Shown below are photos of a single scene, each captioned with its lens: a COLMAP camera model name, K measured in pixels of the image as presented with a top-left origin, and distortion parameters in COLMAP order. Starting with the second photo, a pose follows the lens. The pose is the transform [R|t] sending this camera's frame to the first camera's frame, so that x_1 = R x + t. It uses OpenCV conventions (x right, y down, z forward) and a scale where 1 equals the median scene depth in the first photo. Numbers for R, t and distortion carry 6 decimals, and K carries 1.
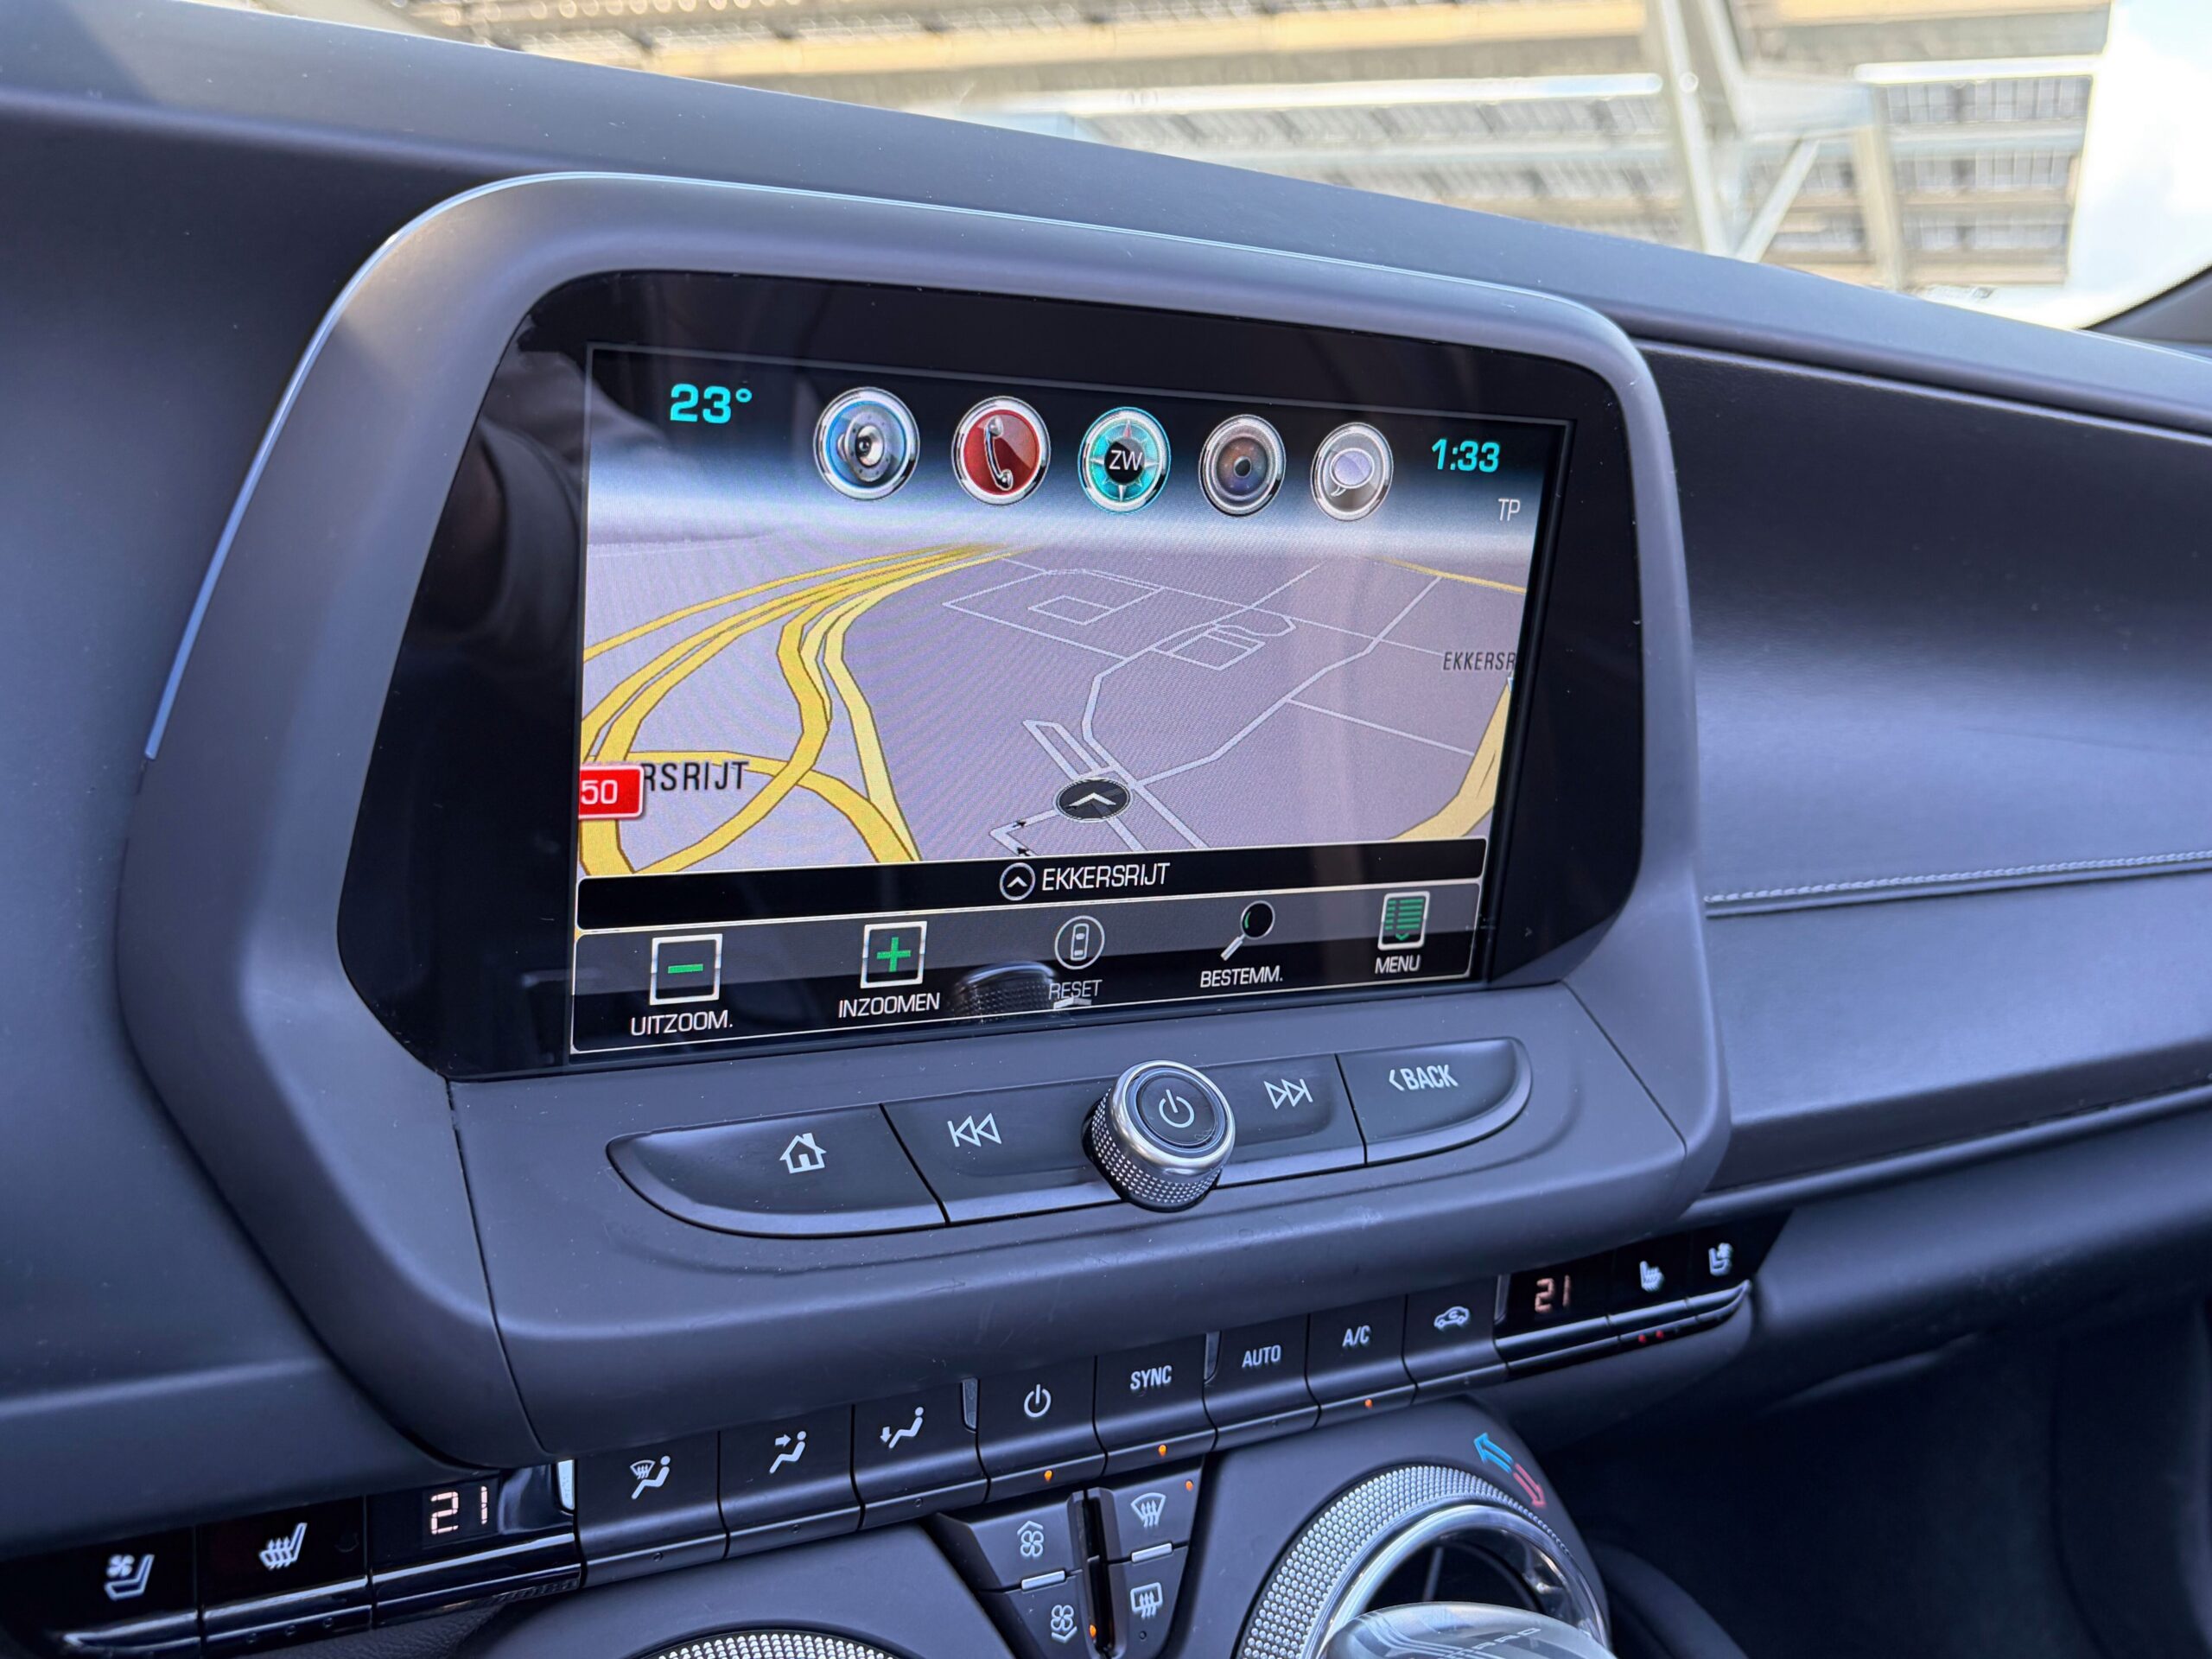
lens RADIAL K [[1988.8, 0, 1106.0], [0, 1988.8, 829.5], [0, 0, 1]] dist [0.071468, -0.080383]
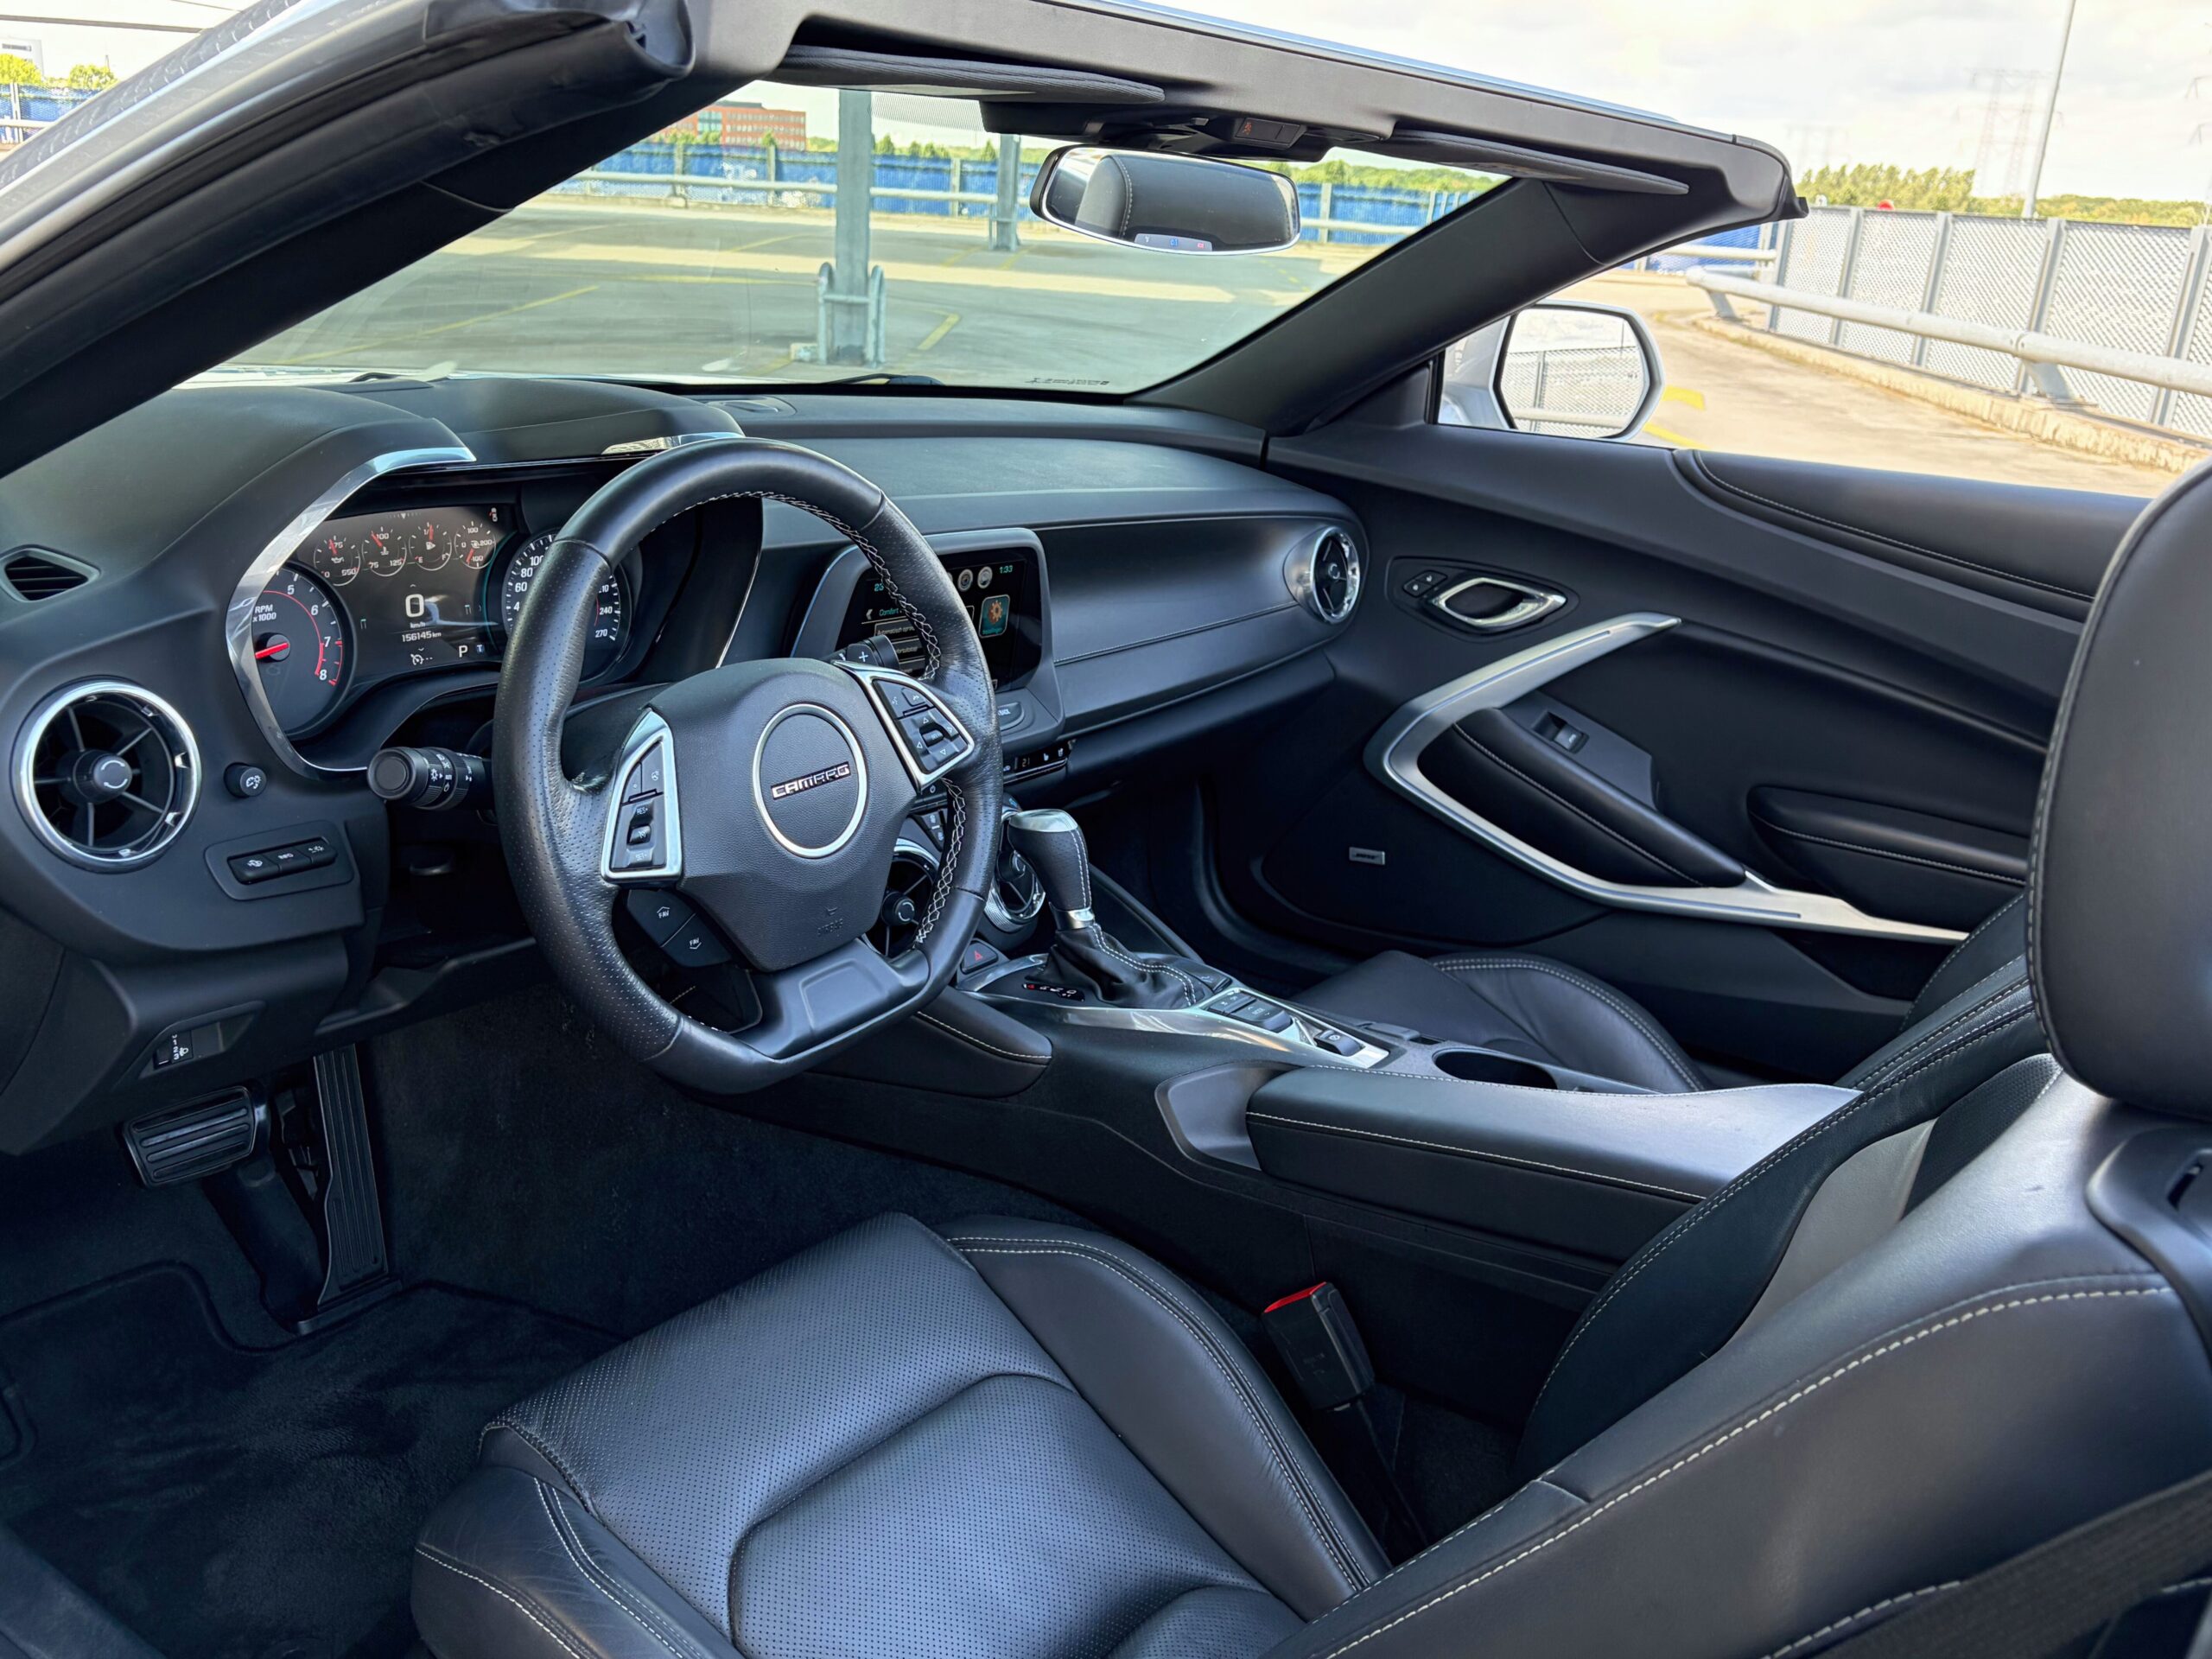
lens RADIAL K [[1975.7, 0, 1106.0], [0, 1975.7, 829.5], [0, 0, 1]] dist [0.010633, -0.026603]
pose [[0.915162, -0.110761, 0.387570, -1.512815], [0.047702, 0.984510, 0.168717, -0.384069], [-0.400254, -0.135916, 0.906269, -3.437100]]
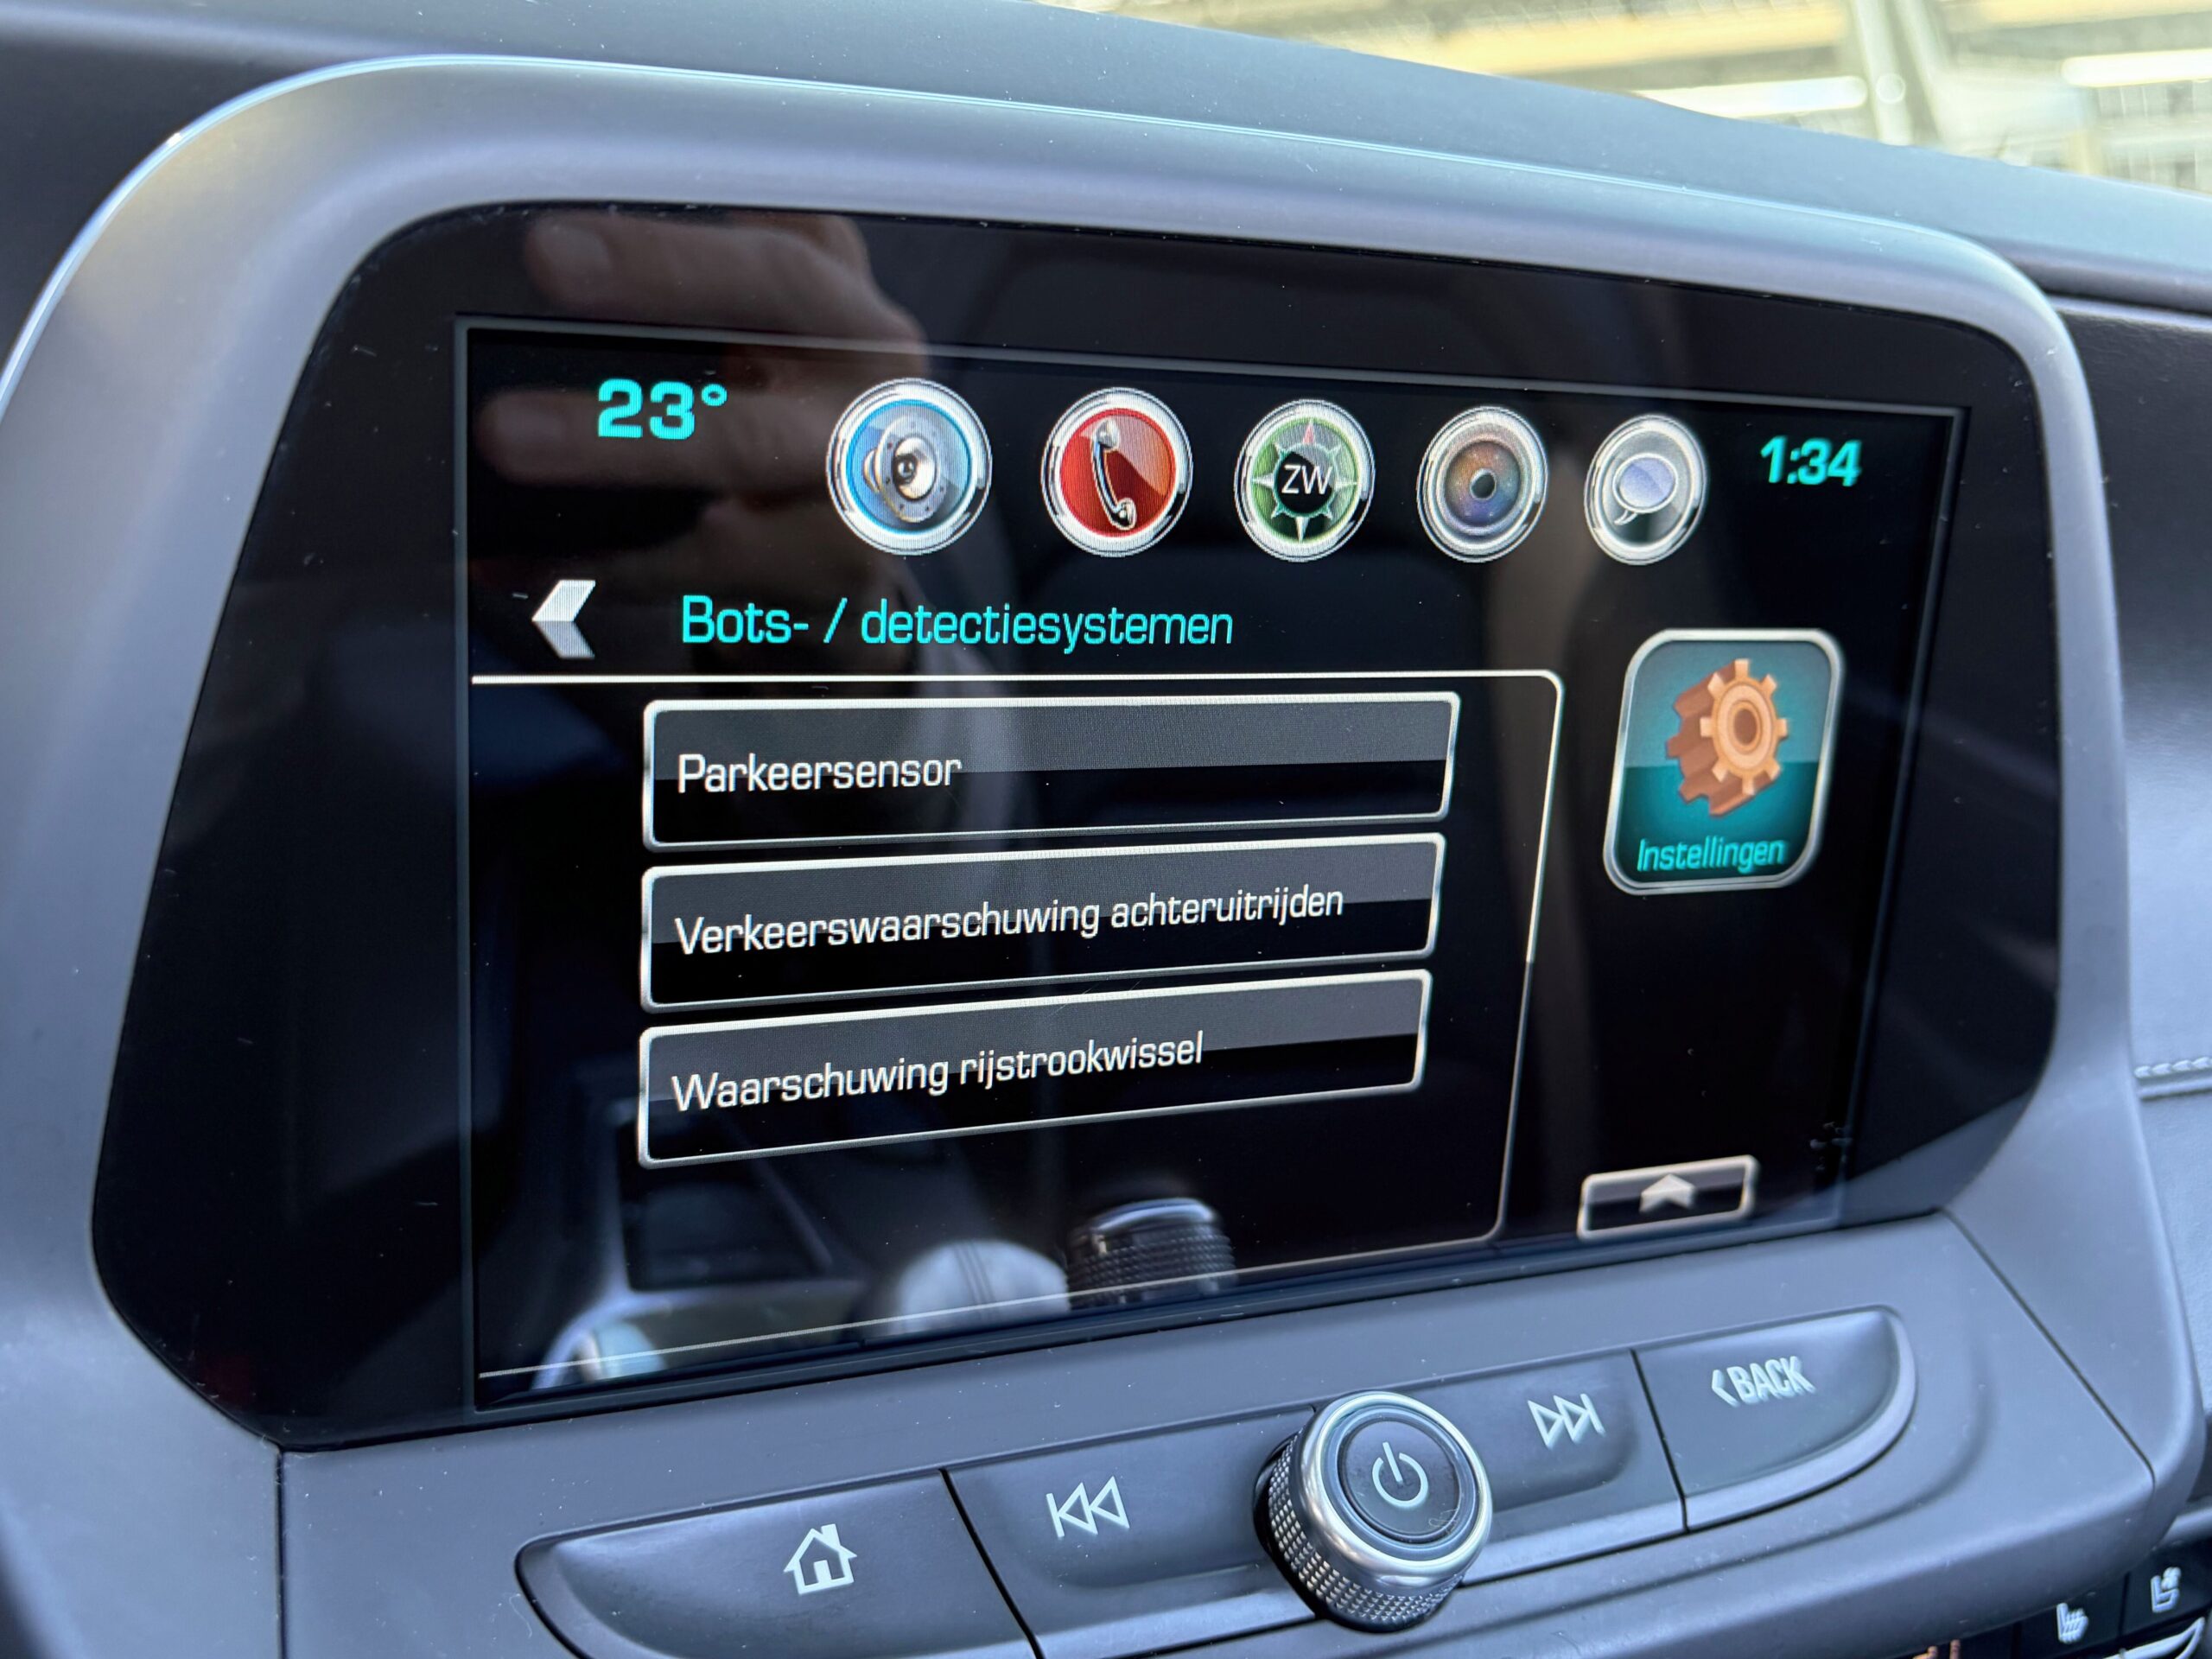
lens RADIAL K [[1975.7, 0, 1106.0], [0, 1975.7, 829.5], [0, 0, 1]] dist [0.010633, -0.026603]
pose [[0.995632, -0.013544, -0.092376, 0.002548], [0.011567, 0.999693, -0.021904, -0.056033], [0.092644, 0.020740, 0.995483, 0.346302]]
